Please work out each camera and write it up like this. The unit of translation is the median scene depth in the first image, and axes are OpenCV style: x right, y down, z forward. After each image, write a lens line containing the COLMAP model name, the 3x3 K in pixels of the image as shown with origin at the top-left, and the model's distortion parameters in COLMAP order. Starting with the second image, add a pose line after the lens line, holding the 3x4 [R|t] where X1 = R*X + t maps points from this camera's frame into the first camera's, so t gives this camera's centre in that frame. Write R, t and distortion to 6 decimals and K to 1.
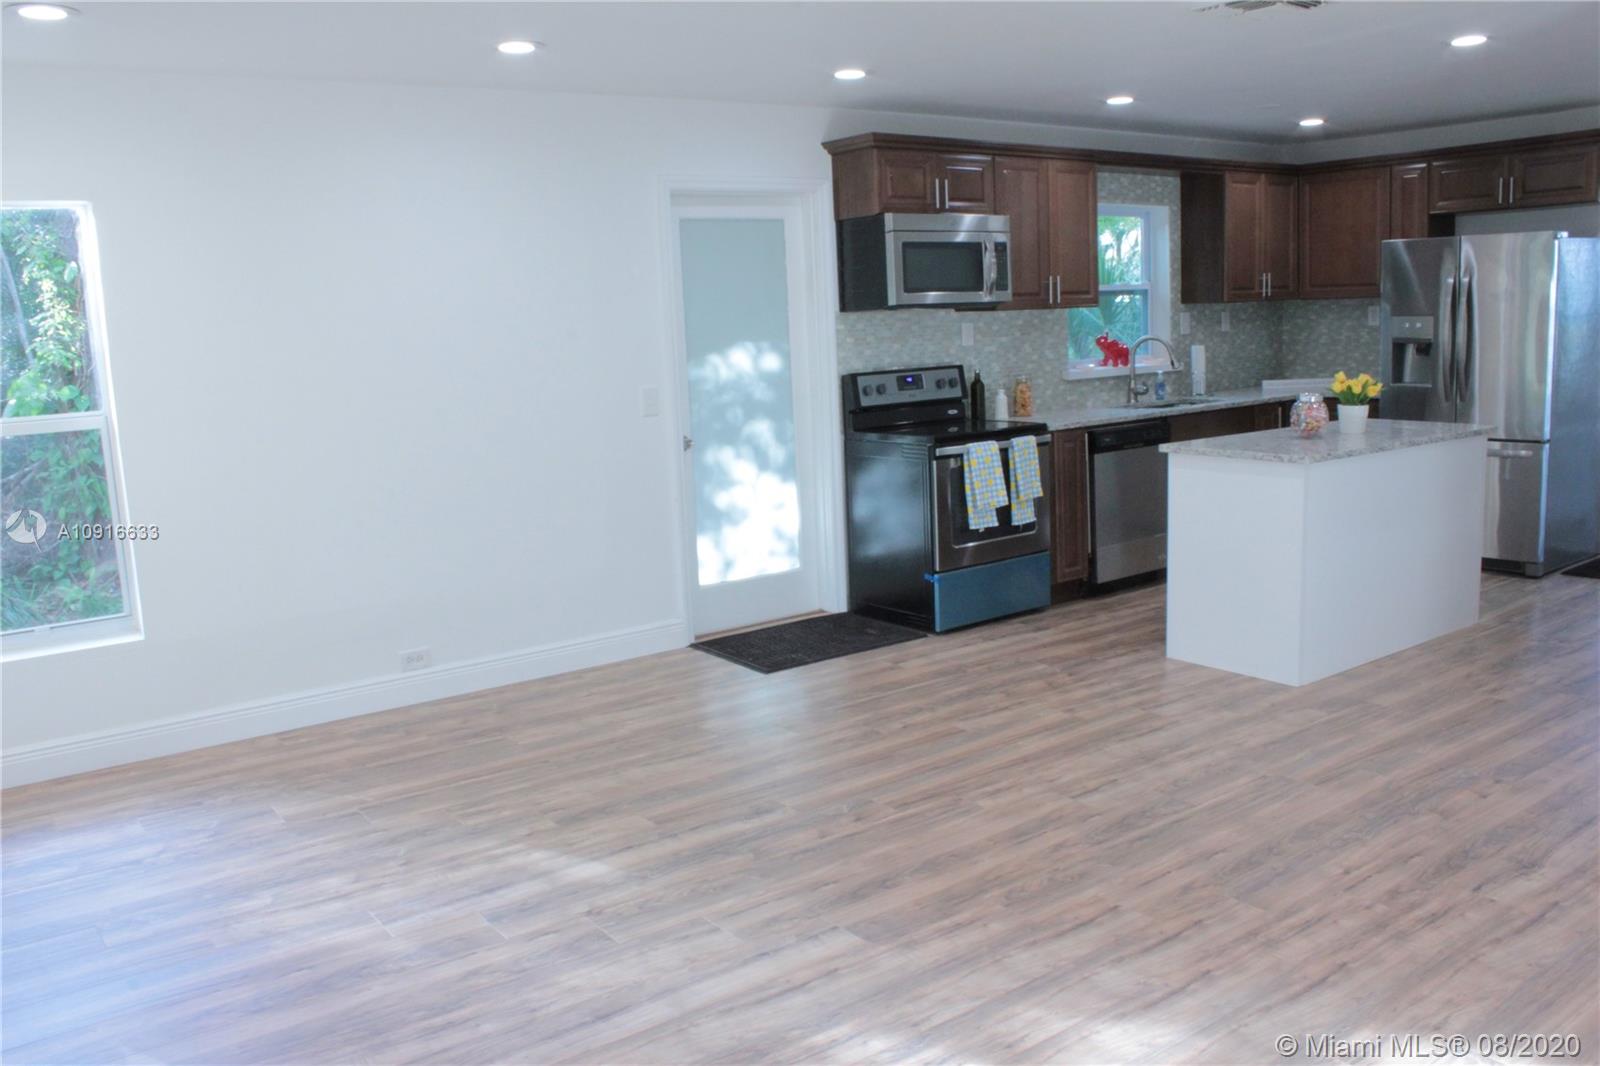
lens RADIAL K [[1338.3, 0, 800.0], [0, 1338.3, 533.0], [0, 0, 1]] dist [-0.141707, 0.155154]
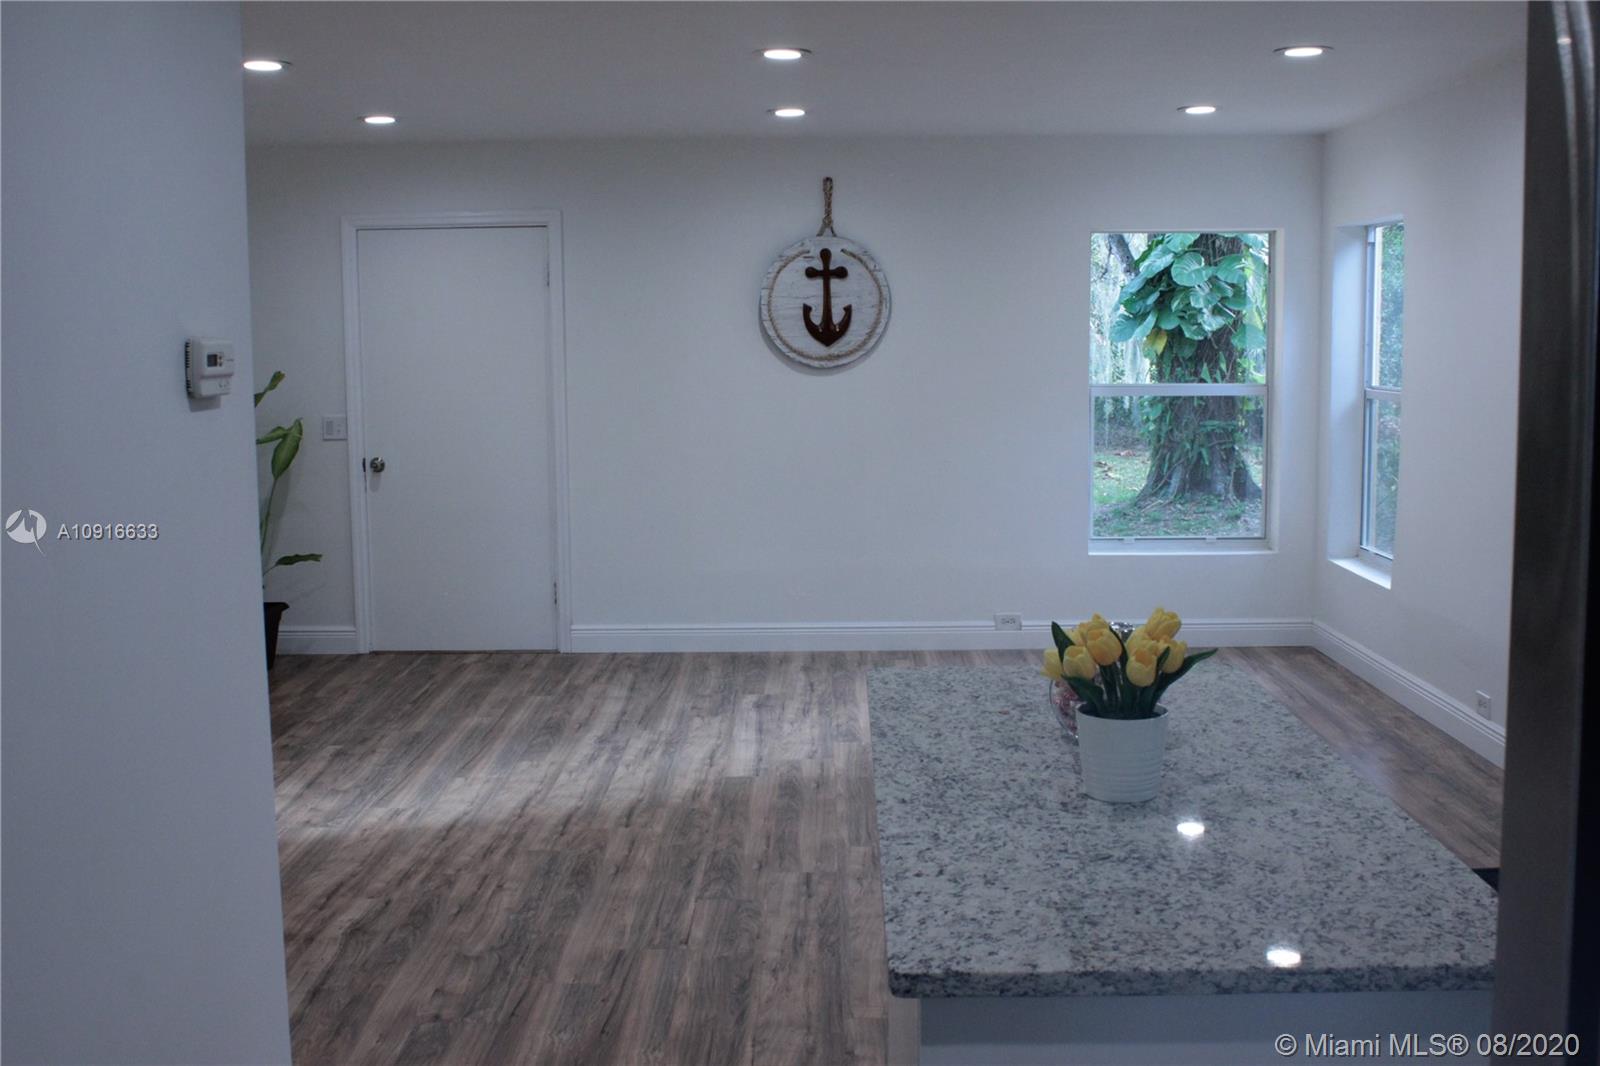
lens RADIAL K [[1681.4, 0, 800.0], [0, 1681.4, 533.0], [0, 0, 1]] dist [-0.063322, -0.014421]
pose [[-0.616983, 0.134949, -0.775320, 1.249802], [-0.096443, 0.964797, 0.244675, -0.364405], [0.781045, 0.225734, -0.582248, 1.865541]]
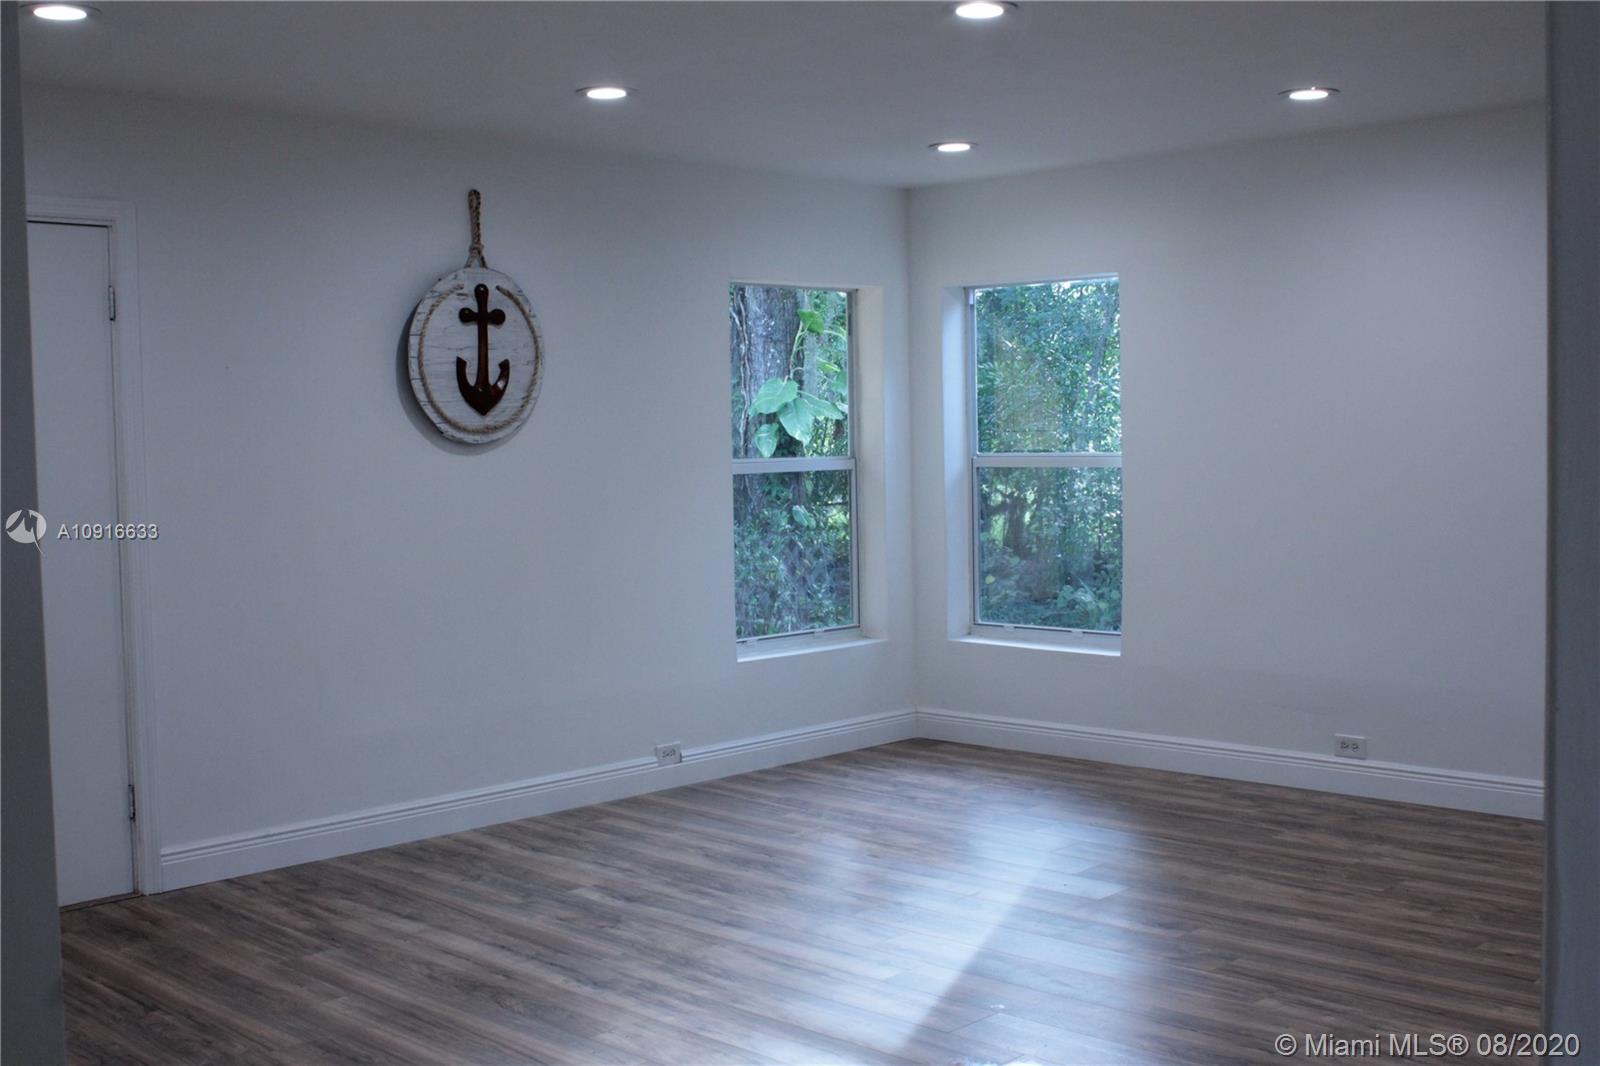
lens RADIAL K [[1832.0, 0, 800.0], [0, 1832.0, 533.0], [0, 0, 1]] dist [-0.024715, -0.005533]
pose [[0.142283, 0.089529, -0.985769, 1.304323], [-0.146429, 0.986847, 0.068492, -0.119303], [0.978935, 0.134600, 0.153521, 0.601390]]
